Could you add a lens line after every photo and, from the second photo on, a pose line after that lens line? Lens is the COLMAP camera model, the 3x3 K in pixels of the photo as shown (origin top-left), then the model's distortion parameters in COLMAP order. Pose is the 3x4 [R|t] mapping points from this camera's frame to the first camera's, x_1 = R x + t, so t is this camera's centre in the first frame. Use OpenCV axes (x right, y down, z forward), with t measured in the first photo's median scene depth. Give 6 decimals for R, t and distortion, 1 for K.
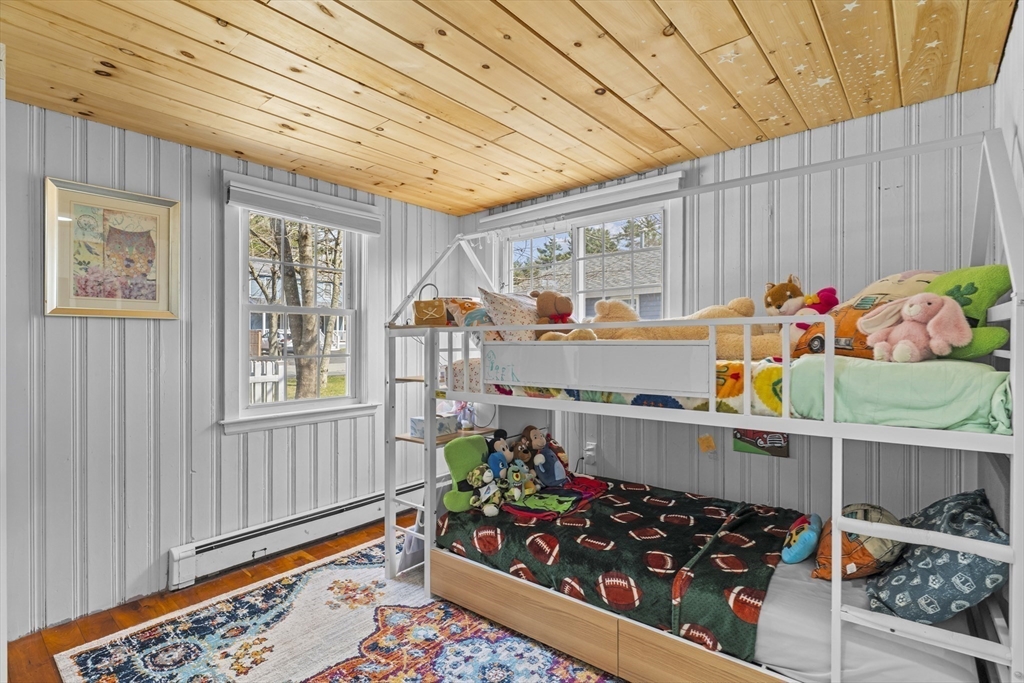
lens RADIAL K [[494.2, 0, 513.6], [0, 494.2, 319.0], [0, 0, 1]] dist [0.001784, -0.000036]
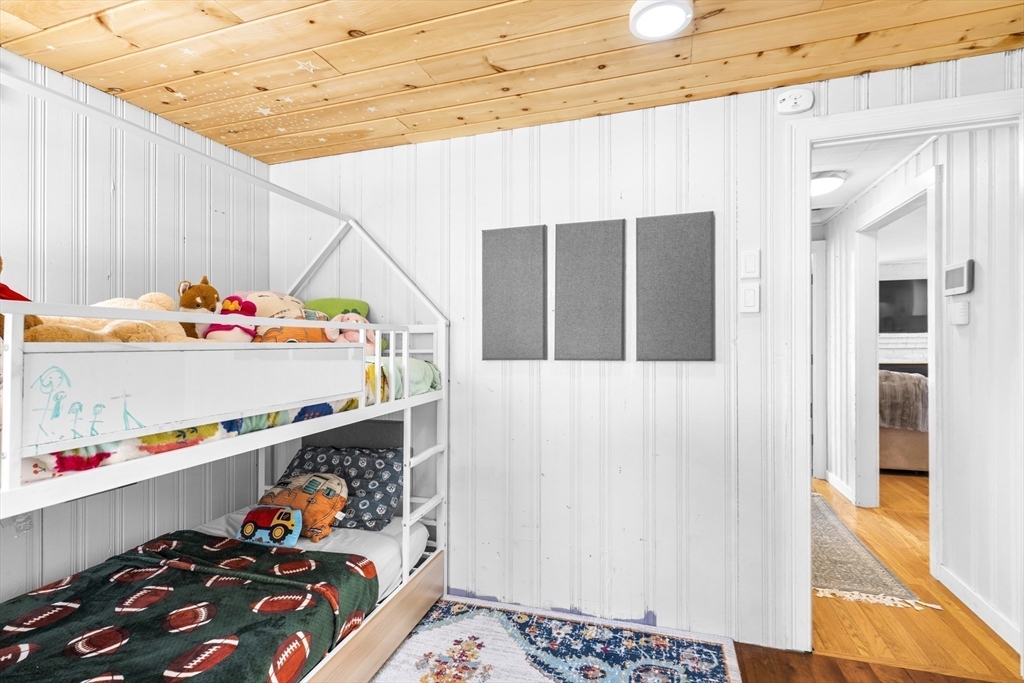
lens RADIAL K [[488.8, 0, 518.0], [0, 488.8, 340.4], [0, 0, 1]] dist [-0.000540, 0.000590]
pose [[-0.405864, 0.018977, 0.913737, -0.602010], [-0.032388, 0.998858, -0.035131, 0.051434], [-0.913360, -0.043852, -0.404785, 0.924518]]
